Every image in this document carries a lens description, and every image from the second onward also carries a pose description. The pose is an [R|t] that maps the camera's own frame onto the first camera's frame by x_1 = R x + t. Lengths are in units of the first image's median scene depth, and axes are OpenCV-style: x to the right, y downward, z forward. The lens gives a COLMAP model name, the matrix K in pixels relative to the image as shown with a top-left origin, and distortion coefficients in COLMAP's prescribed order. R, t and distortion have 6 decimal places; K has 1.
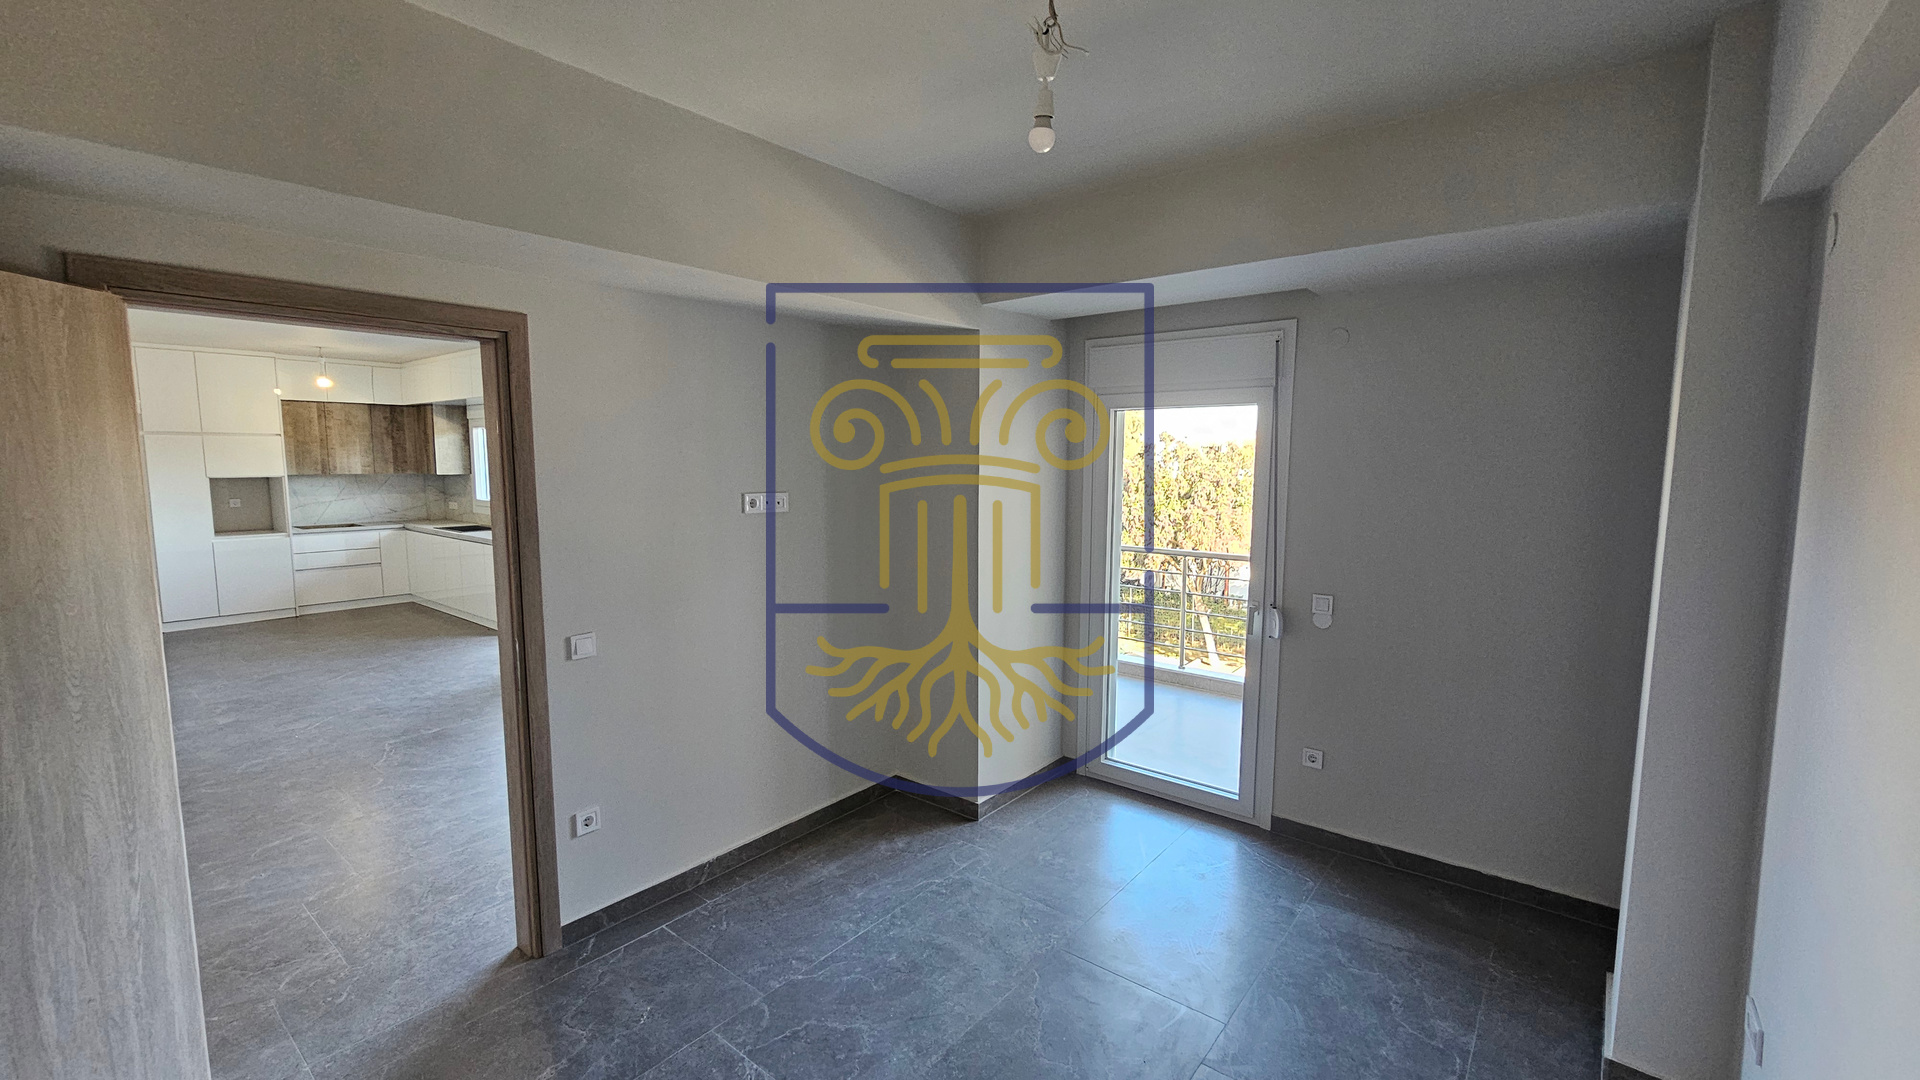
lens RADIAL K [[784.1, 0, 956.5], [0, 784.1, 539.8], [0, 0, 1]] dist [-0.013957, 0.005330]
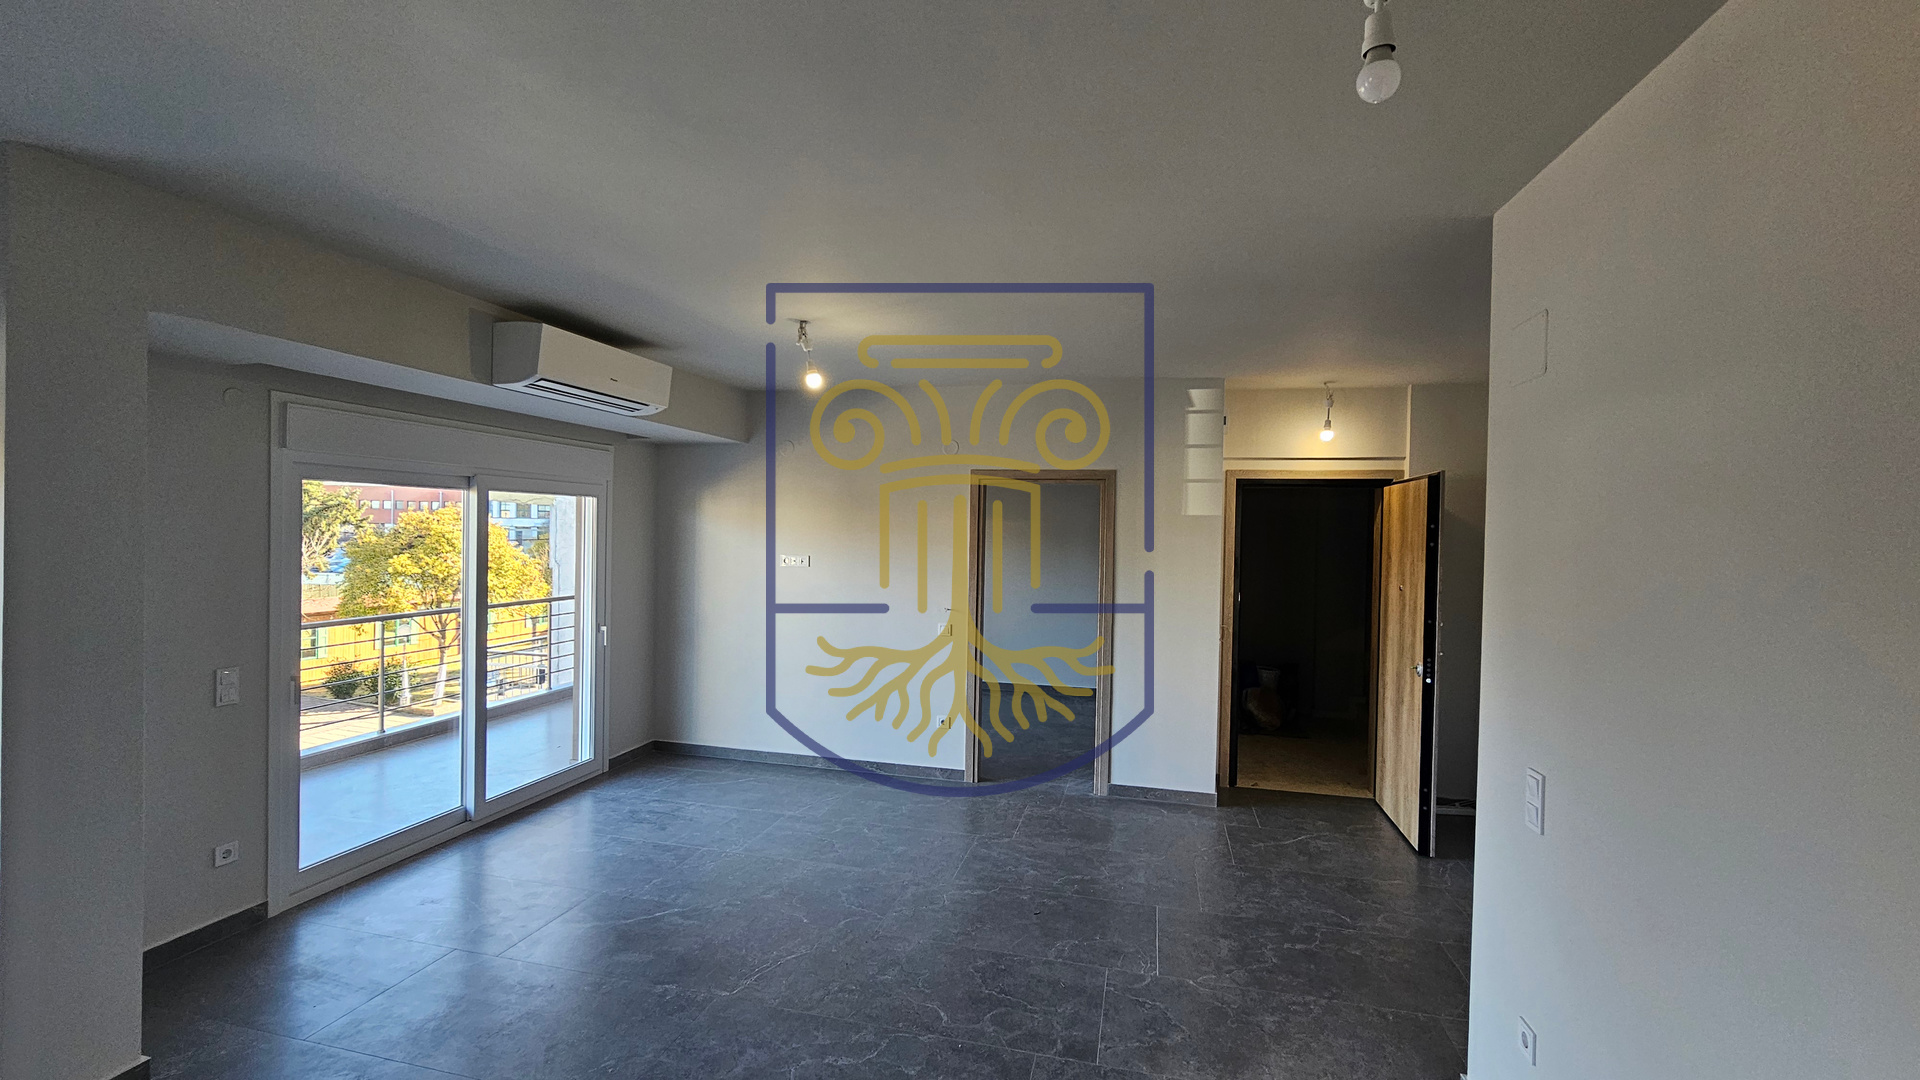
lens RADIAL K [[784.1, 0, 956.5], [0, 784.1, 539.8], [0, 0, 1]] dist [-0.013957, 0.005330]
pose [[-0.419743, -0.029248, 0.907172, -0.784629], [0.070327, 0.995428, 0.064633, -0.074002], [-0.904914, 0.090927, -0.415767, 0.612355]]
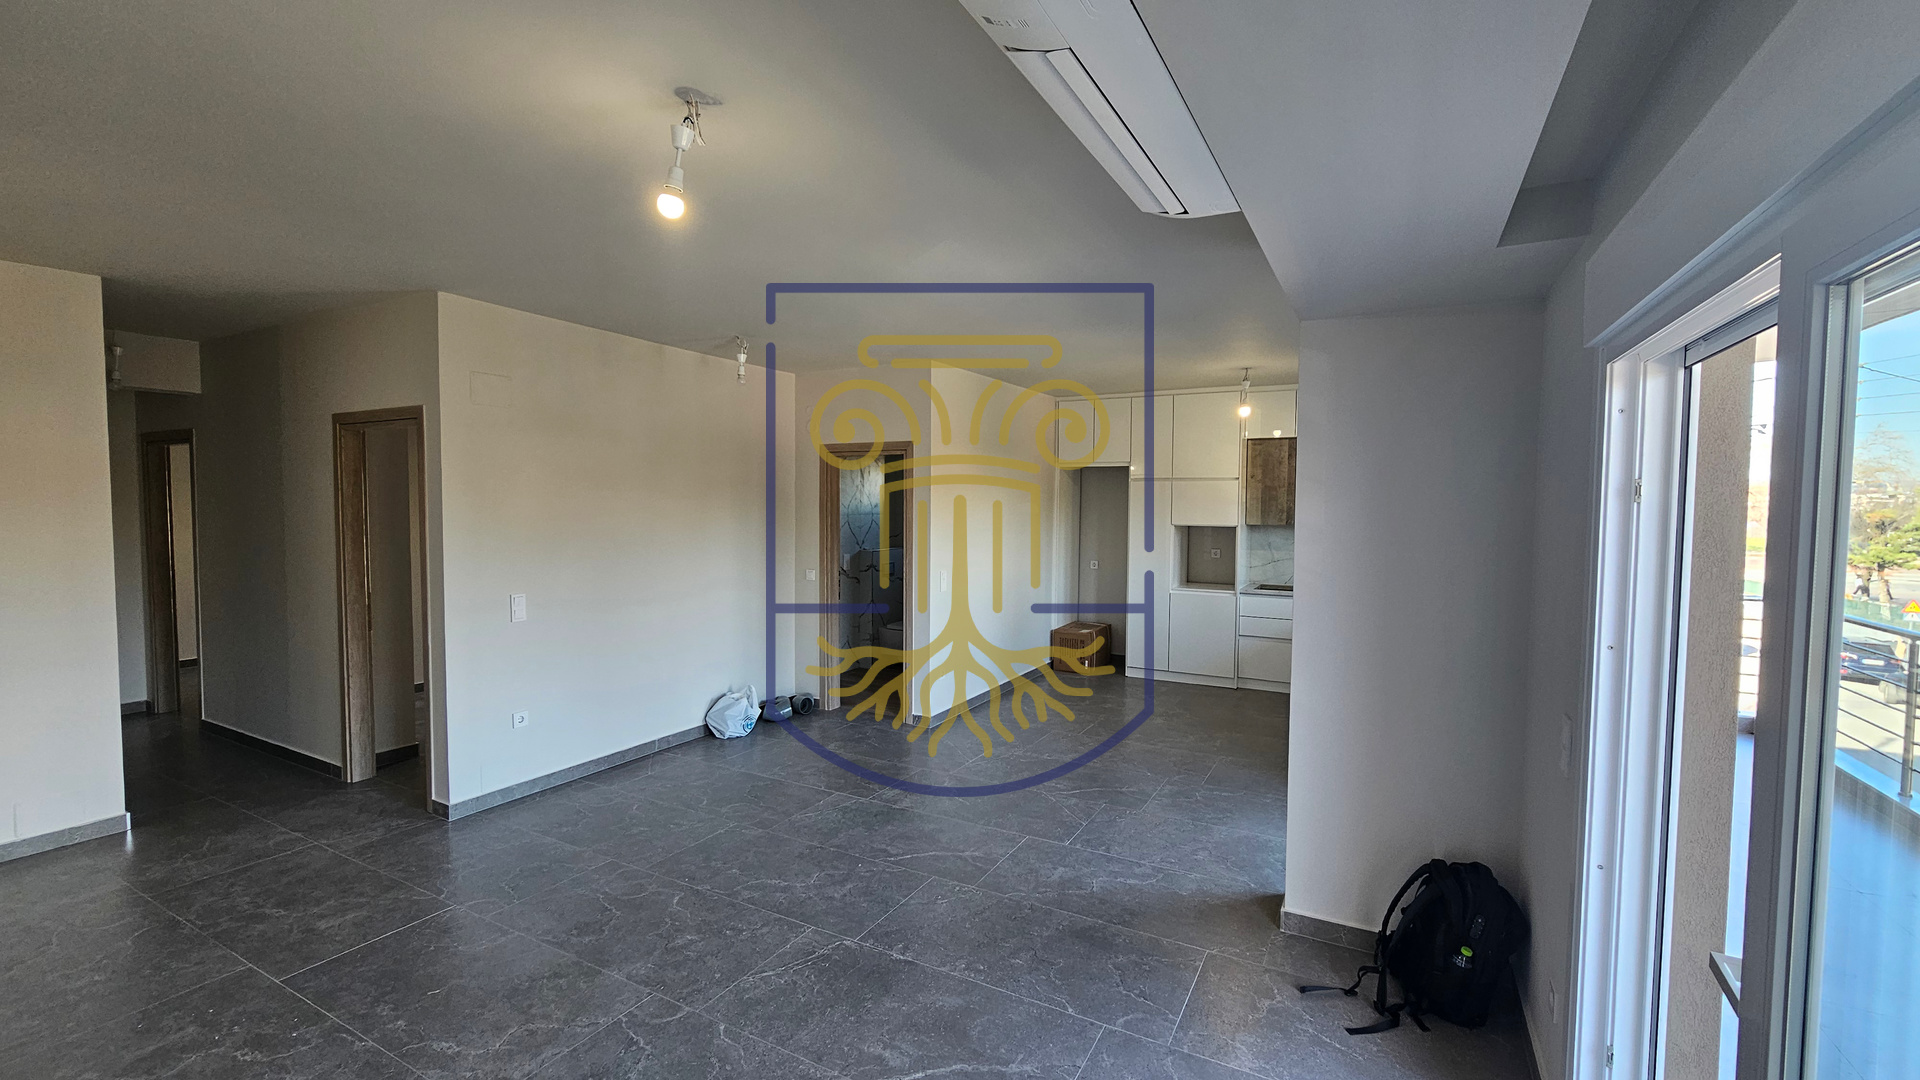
lens RADIAL K [[784.1, 0, 956.5], [0, 784.1, 539.8], [0, 0, 1]] dist [-0.013957, 0.005330]
pose [[0.170820, 0.034614, -0.984694, -0.057372], [-0.104100, 0.994423, 0.016897, -0.049070], [0.979788, 0.099621, 0.173470, 0.546326]]
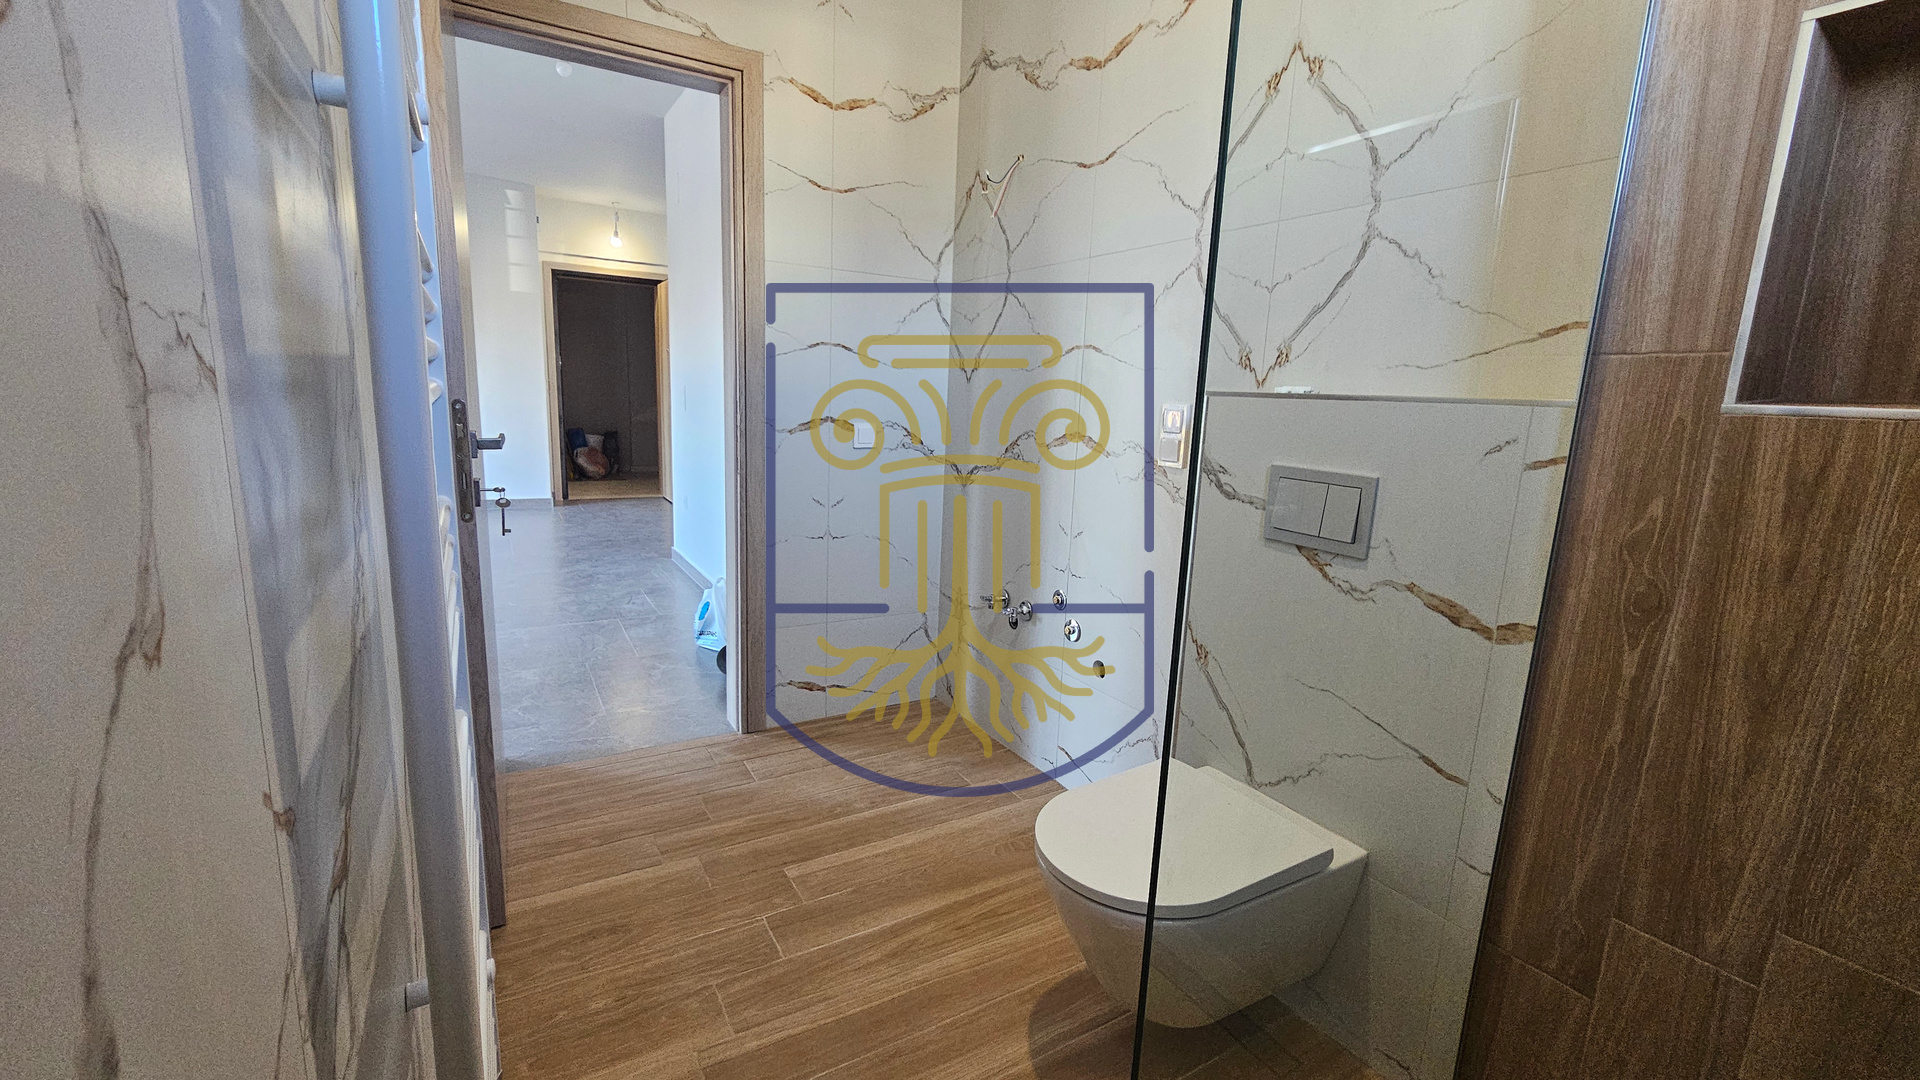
lens RADIAL K [[784.1, 0, 956.5], [0, 784.1, 539.8], [0, 0, 1]] dist [-0.013957, 0.005330]
pose [[-0.936944, -0.110585, 0.331522, -1.023811], [-0.011570, 0.957912, 0.286829, -0.031930], [-0.349288, 0.264907, -0.898789, 0.818463]]
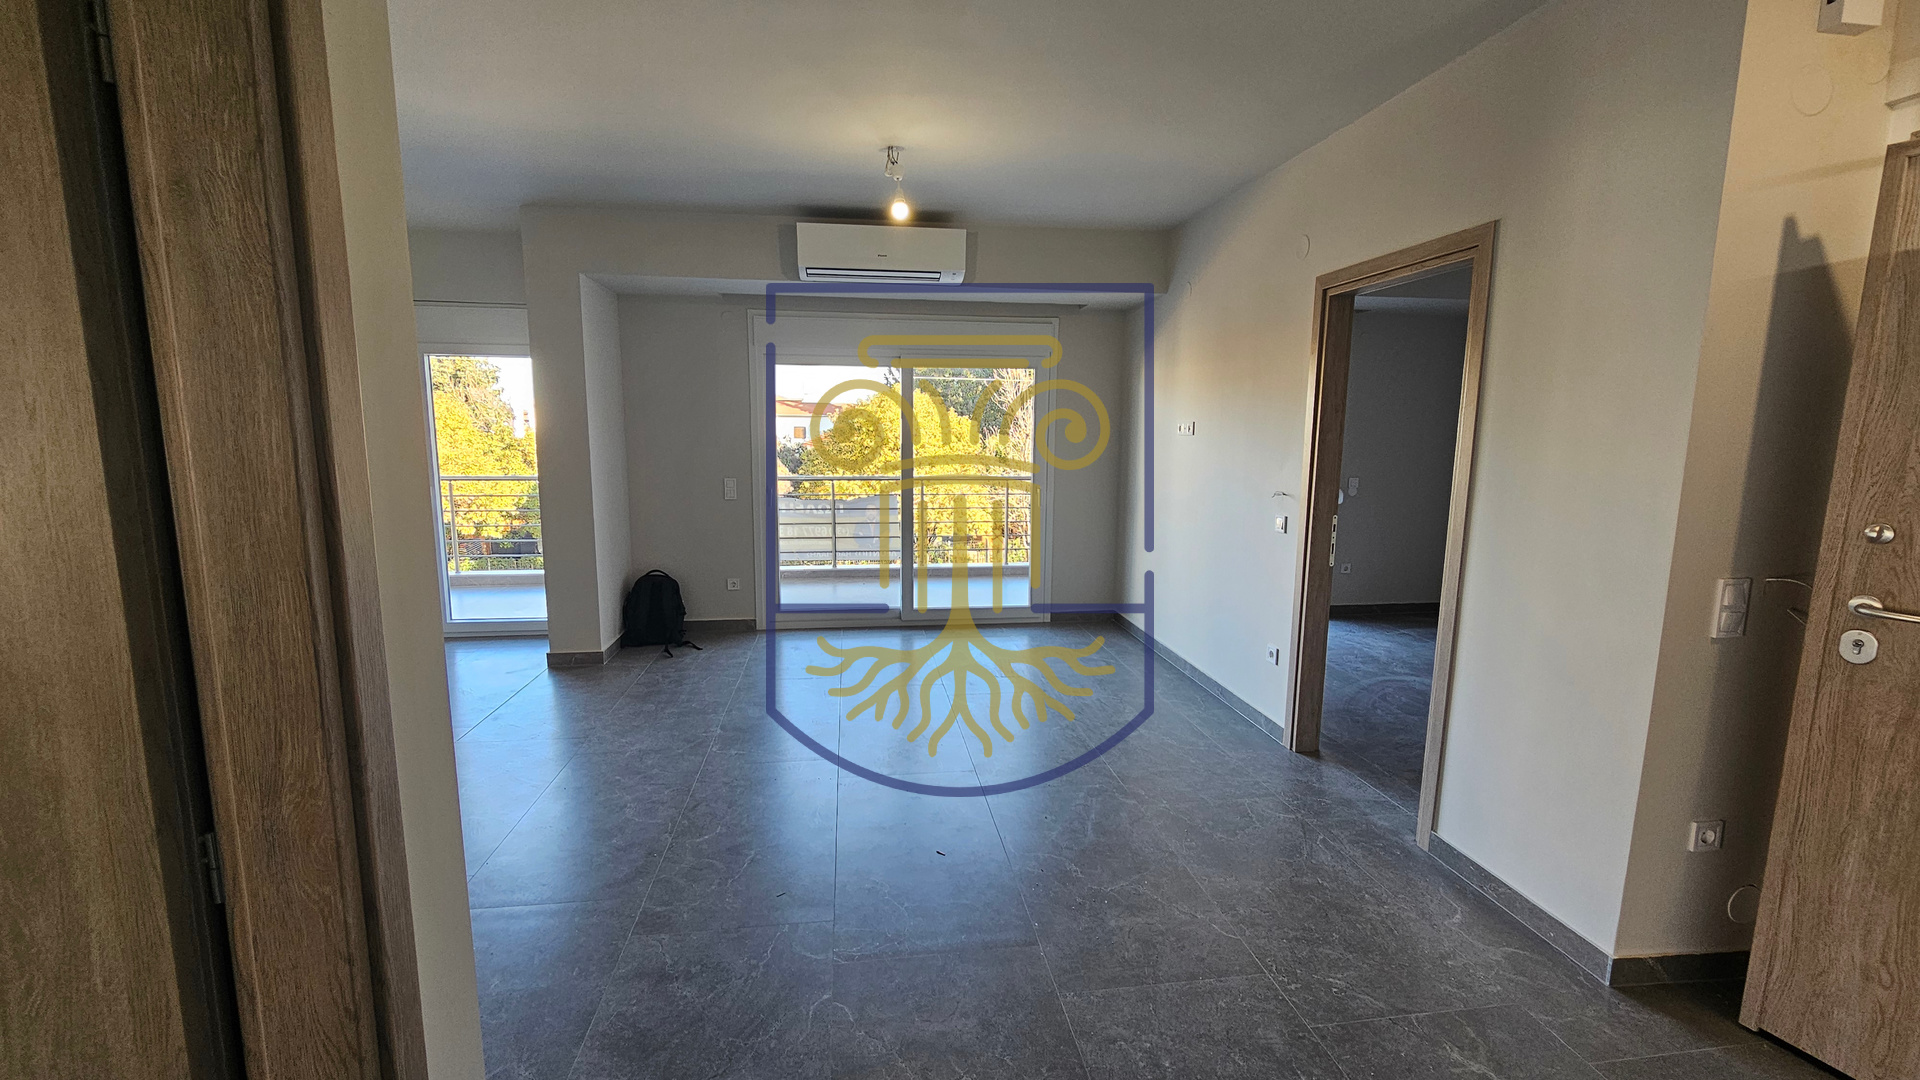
lens RADIAL K [[784.1, 0, 956.5], [0, 784.1, 539.8], [0, 0, 1]] dist [-0.013957, 0.005330]
pose [[0.689338, -0.108295, 0.716299, -0.635371], [0.075118, 0.994119, 0.078007, 0.005346], [-0.720534, 0.000034, 0.693419, 0.164985]]
